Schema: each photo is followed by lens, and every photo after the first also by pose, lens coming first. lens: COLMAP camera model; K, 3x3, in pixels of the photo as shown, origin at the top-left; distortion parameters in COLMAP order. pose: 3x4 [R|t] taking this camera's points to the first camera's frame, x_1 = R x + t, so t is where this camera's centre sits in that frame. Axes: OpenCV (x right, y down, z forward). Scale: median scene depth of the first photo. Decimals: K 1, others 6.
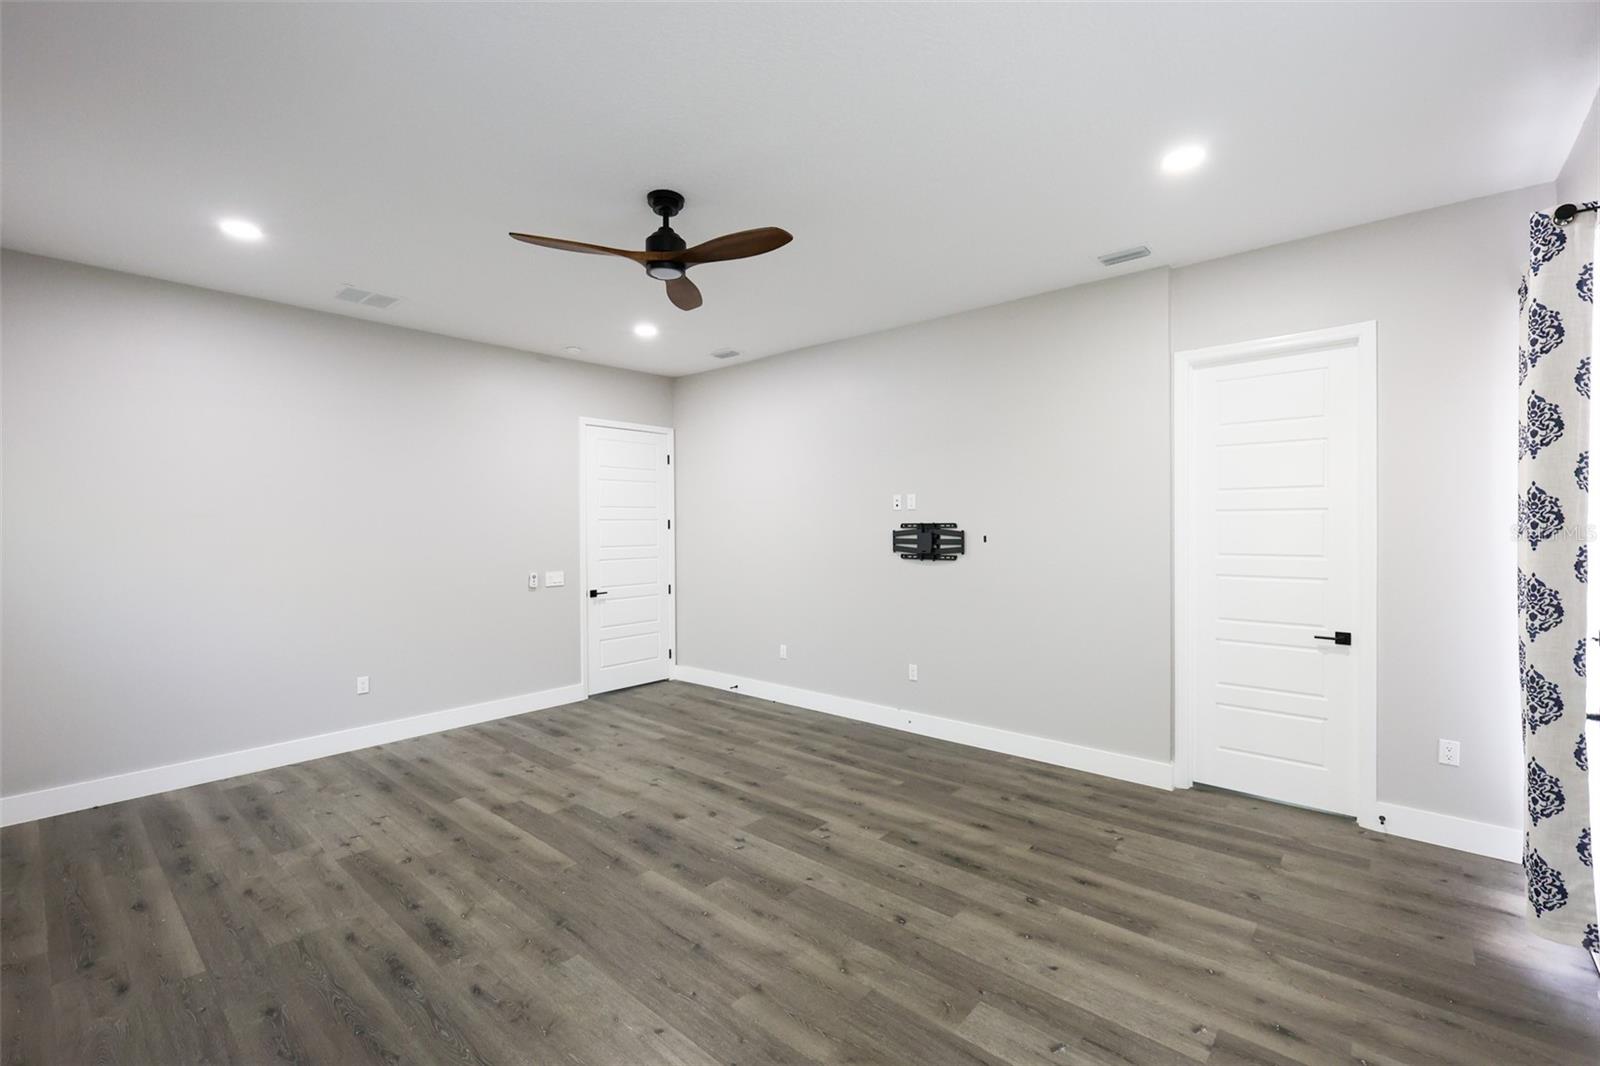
lens RADIAL K [[690.8, 0, 802.0], [0, 690.8, 529.9], [0, 0, 1]] dist [0.001192, 0.000562]
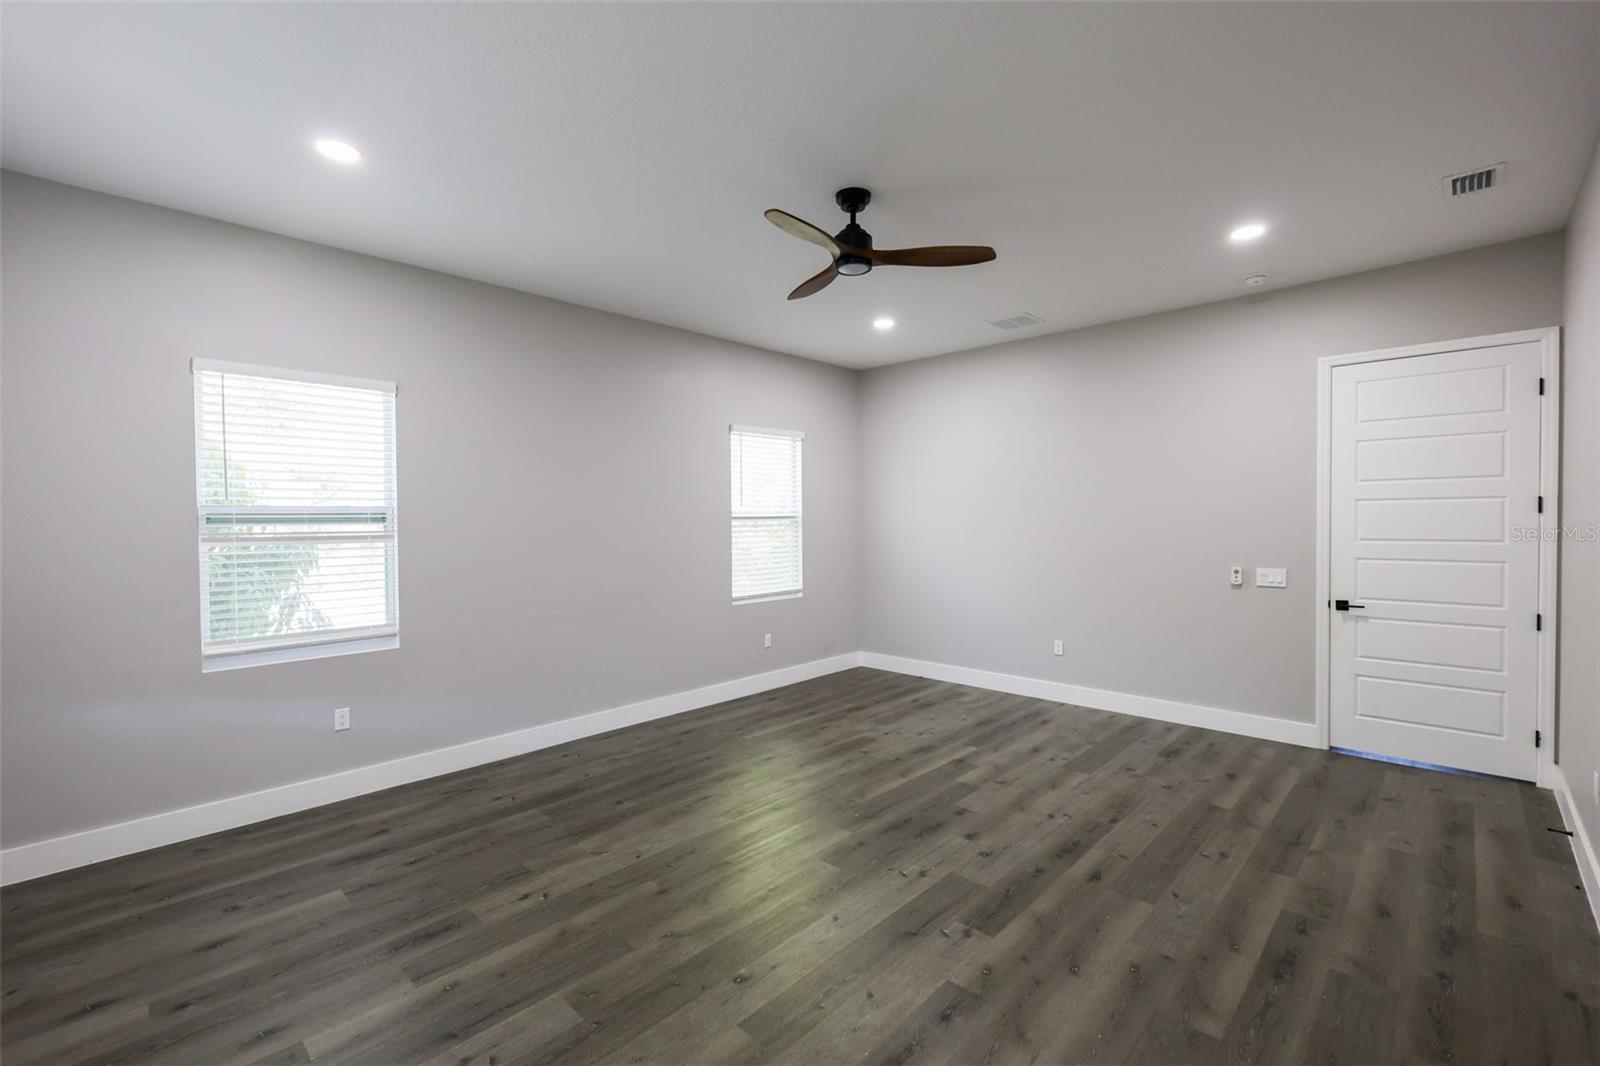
lens RADIAL K [[690.8, 0, 802.0], [0, 690.8, 529.9], [0, 0, 1]] dist [0.001192, 0.000562]
pose [[-0.038043, 0.027849, -0.998888, 0.726839], [0.000689, 0.999612, 0.027843, -0.008337], [0.999276, 0.000371, -0.038048, 0.826519]]
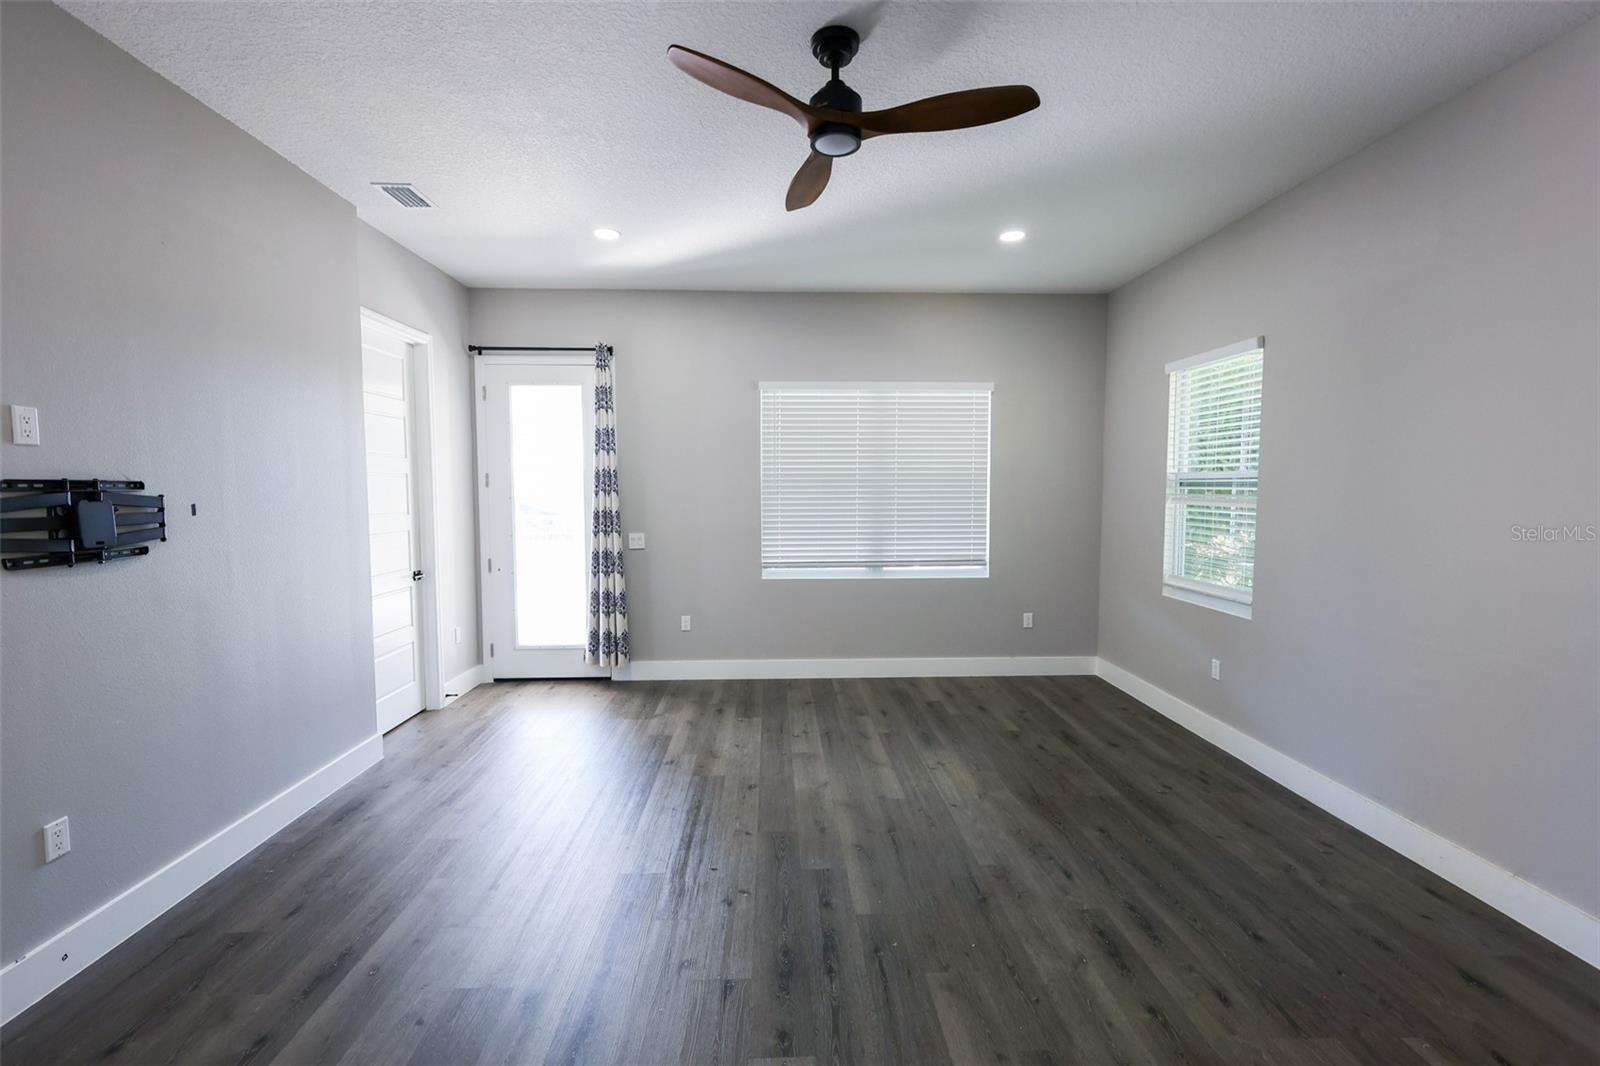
lens RADIAL K [[690.8, 0, 802.0], [0, 690.8, 529.9], [0, 0, 1]] dist [0.001192, 0.000562]
pose [[-0.693406, -0.037194, 0.719586, -0.627527], [0.012091, 0.997926, 0.063232, 0.000521], [-0.720446, 0.052546, -0.691518, 1.348866]]
